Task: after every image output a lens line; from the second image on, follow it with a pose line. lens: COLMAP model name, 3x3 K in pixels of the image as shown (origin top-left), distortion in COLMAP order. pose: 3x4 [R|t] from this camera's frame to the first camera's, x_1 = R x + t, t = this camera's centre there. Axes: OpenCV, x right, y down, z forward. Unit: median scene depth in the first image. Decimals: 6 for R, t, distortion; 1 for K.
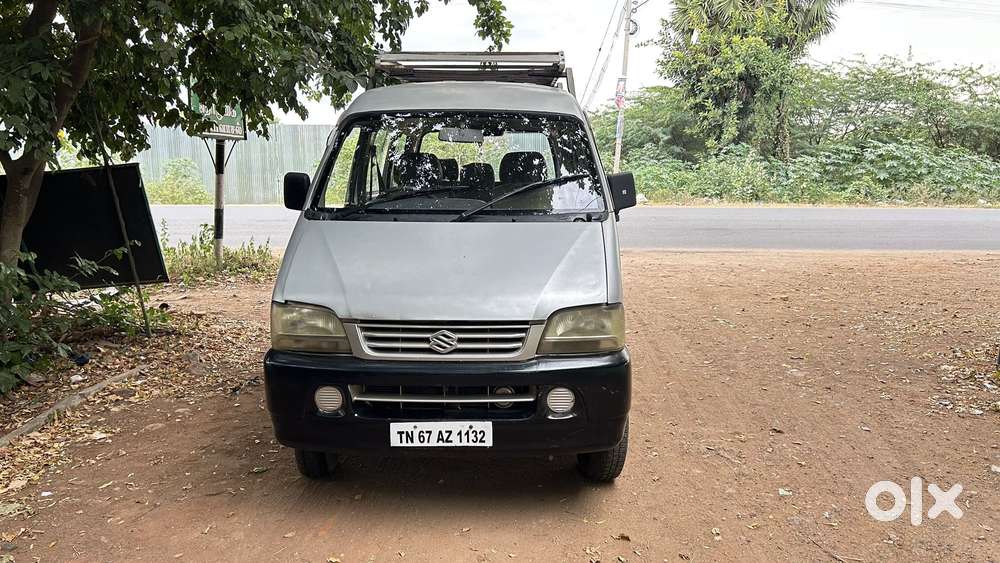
lens RADIAL K [[743.7, 0, 500.0], [0, 743.7, 281.5], [0, 0, 1]] dist [0.042789, -0.004747]
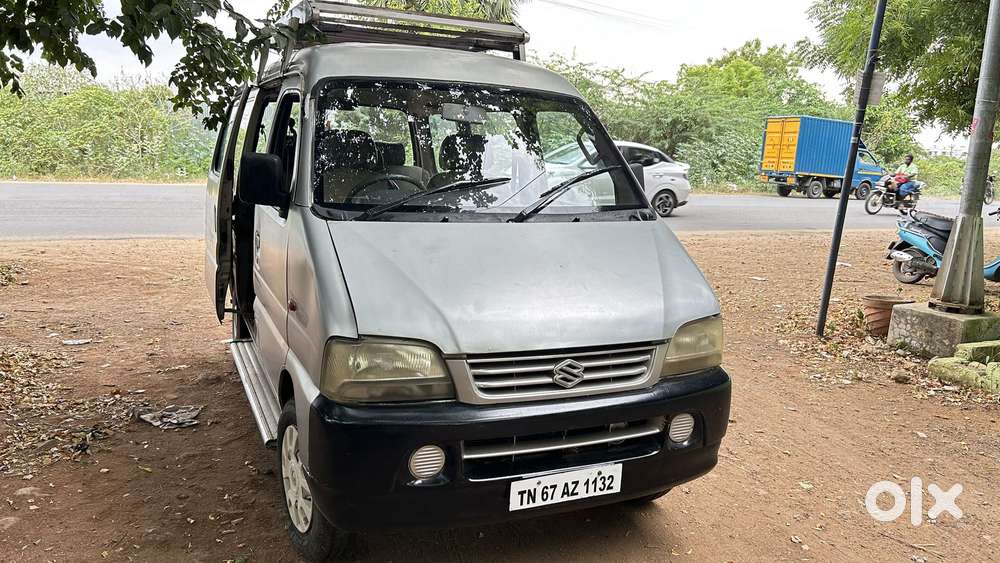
lens RADIAL K [[743.7, 0, 500.0], [0, 743.7, 281.5], [0, 0, 1]] dist [0.042789, -0.004747]
pose [[0.912680, -0.040282, 0.406685, -0.466606], [0.028638, 0.998988, 0.034681, -0.048966], [-0.407670, -0.020006, 0.912910, 0.290741]]
